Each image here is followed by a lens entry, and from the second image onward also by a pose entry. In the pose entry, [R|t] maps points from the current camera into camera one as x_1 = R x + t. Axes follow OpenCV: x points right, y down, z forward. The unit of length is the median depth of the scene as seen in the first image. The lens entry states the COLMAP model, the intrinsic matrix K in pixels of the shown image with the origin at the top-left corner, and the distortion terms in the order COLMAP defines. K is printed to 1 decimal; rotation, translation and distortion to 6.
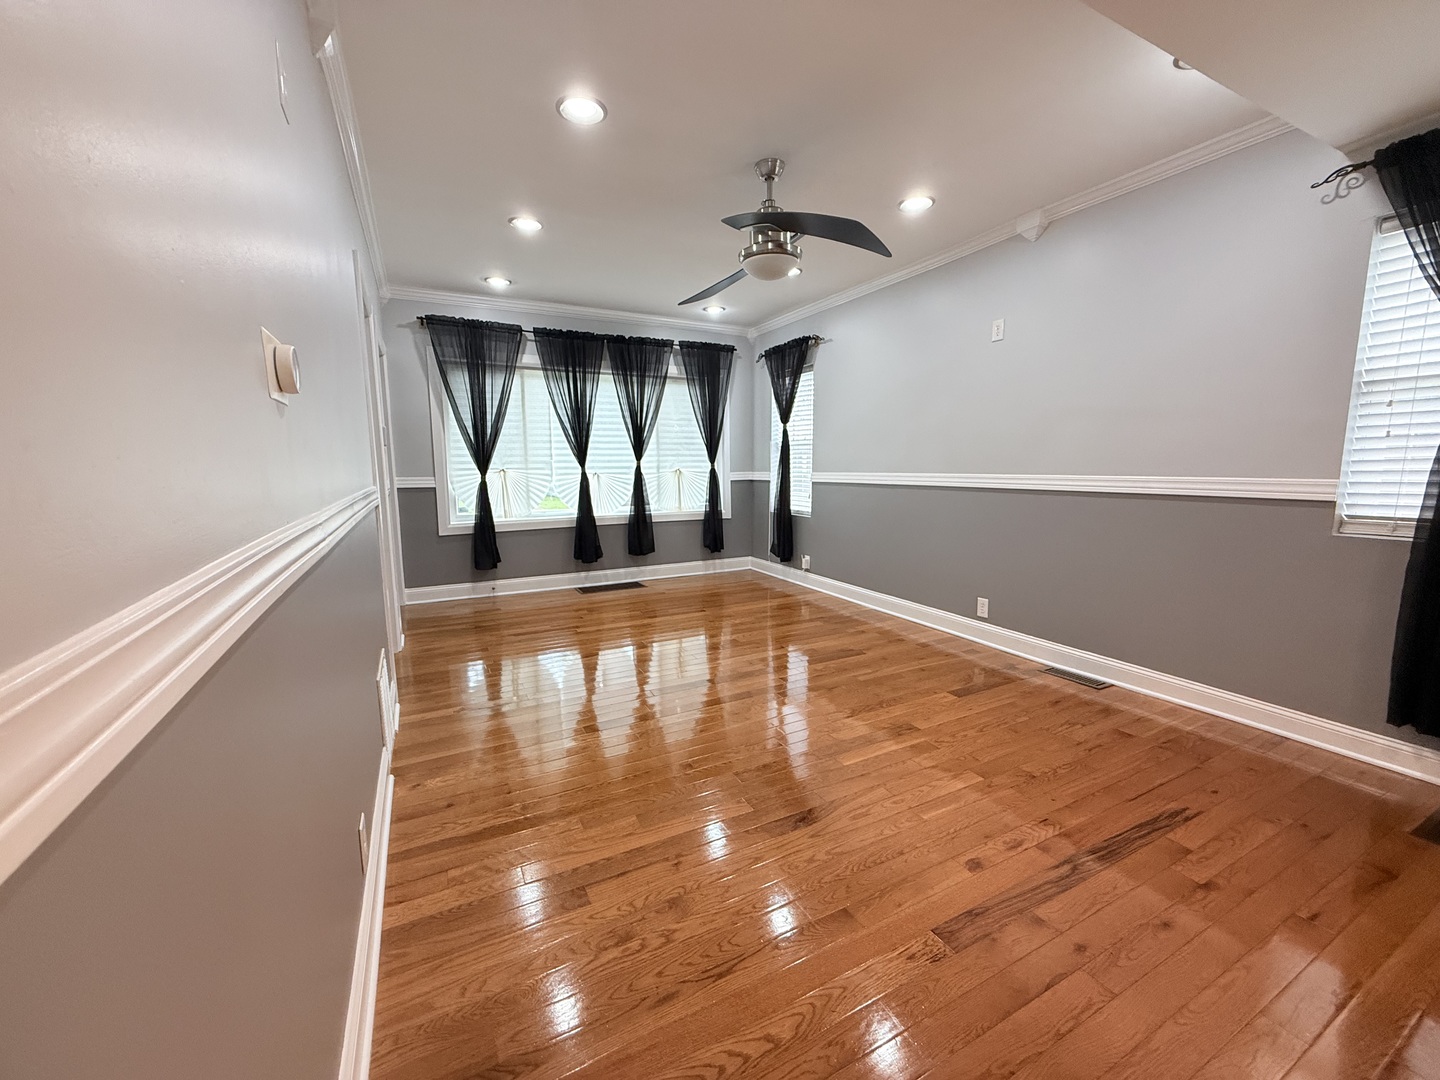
lens RADIAL K [[573.2, 0, 717.8], [0, 573.2, 536.1], [0, 0, 1]] dist [0.001915, -0.000162]
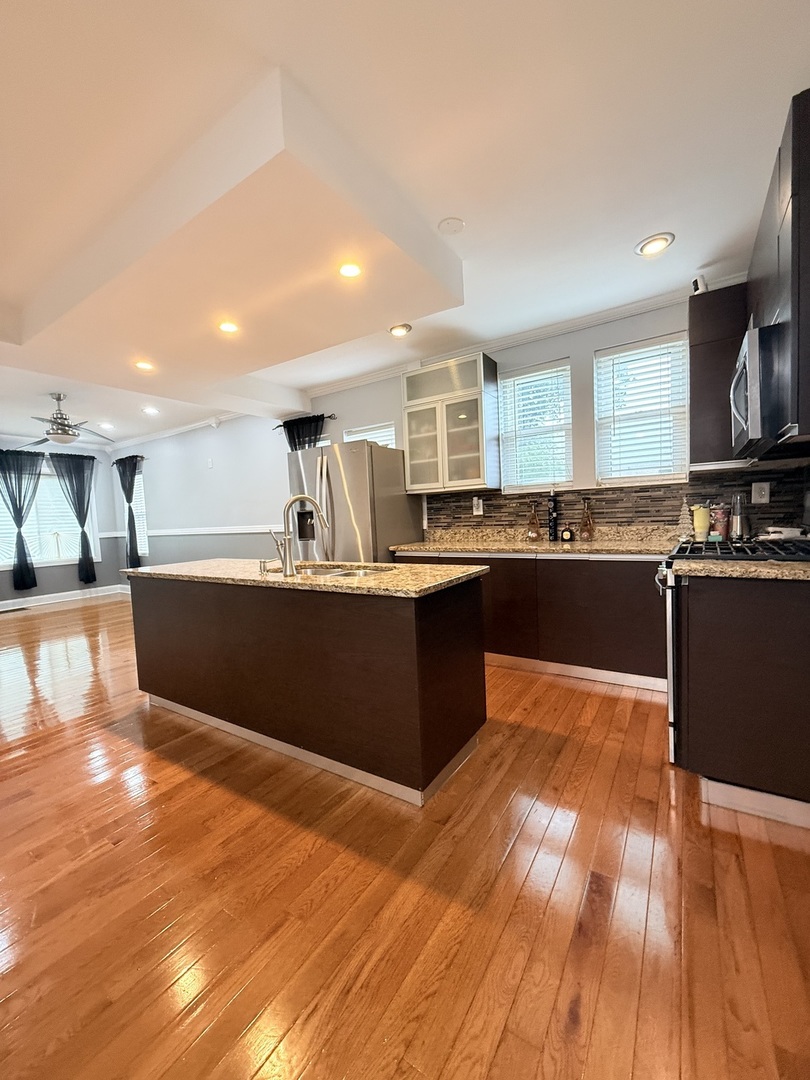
lens RADIAL K [[429.9, 0, 404.3], [0, 429.9, 539.3], [0, 0, 1]] dist [0.001915, -0.000162]
pose [[0.868719, -0.055587, 0.492176, 0.193345], [0.099180, 0.993080, -0.062899, 0.074519], [-0.485274, 0.103455, 0.868220, -0.507140]]
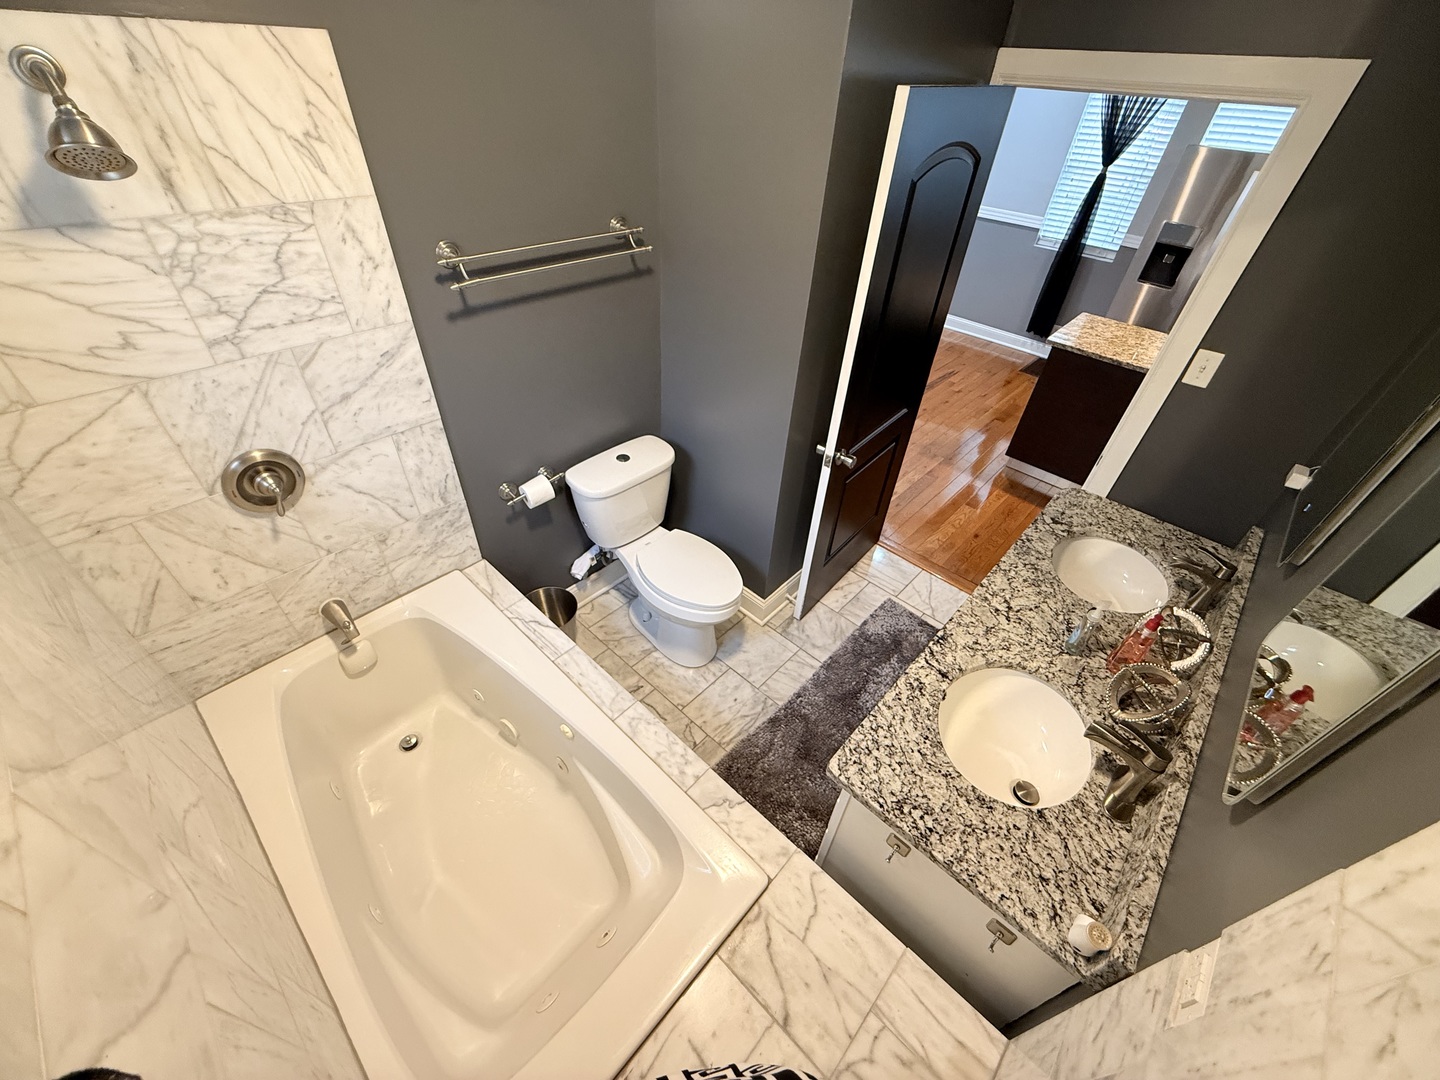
lens RADIAL K [[573.2, 0, 717.0], [0, 573.2, 544.1], [0, 0, 1]] dist [0.001915, -0.000162]
pose [[0.939754, -0.177521, 0.292146, -0.385063], [-0.011964, 0.836994, 0.547081, -0.096600], [-0.341643, -0.517616, 0.784445, -0.378332]]
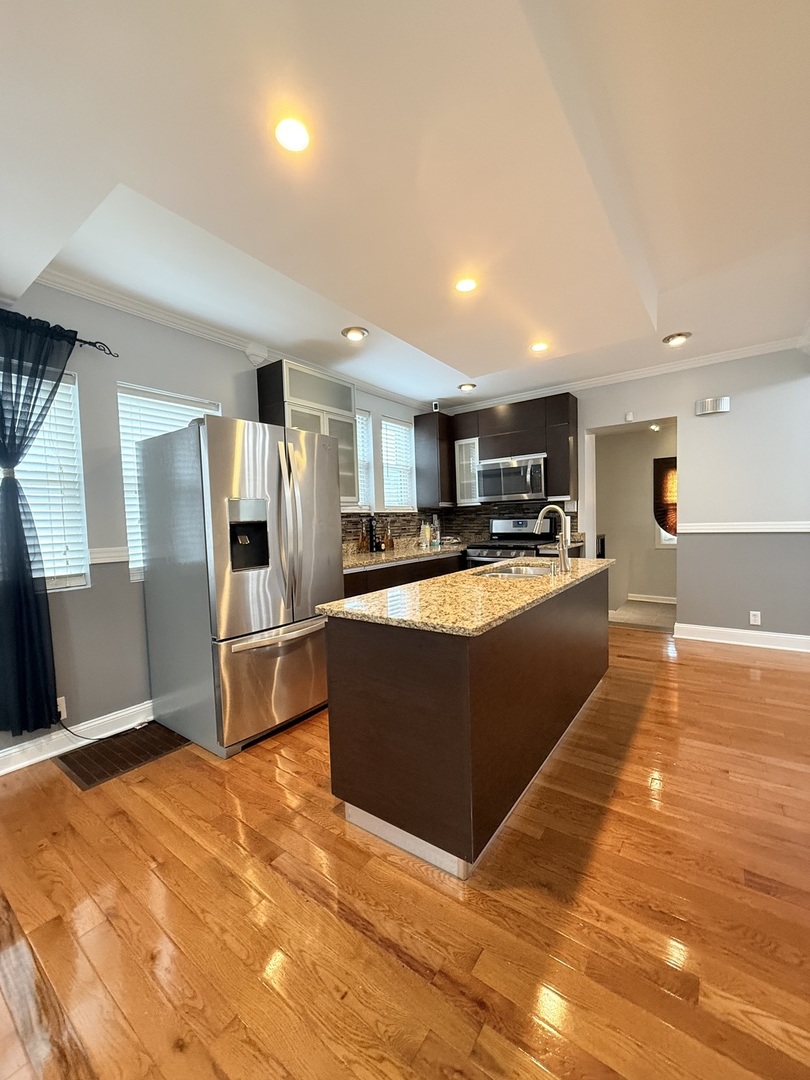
lens RADIAL K [[429.9, 0, 406.4], [0, 429.9, 540.9], [0, 0, 1]] dist [0.001915, -0.000162]
pose [[-0.441860, -0.021548, 0.896825, -0.041949], [0.152660, 0.983324, 0.098841, -0.028384], [-0.883999, 0.180583, -0.431202, 0.205501]]
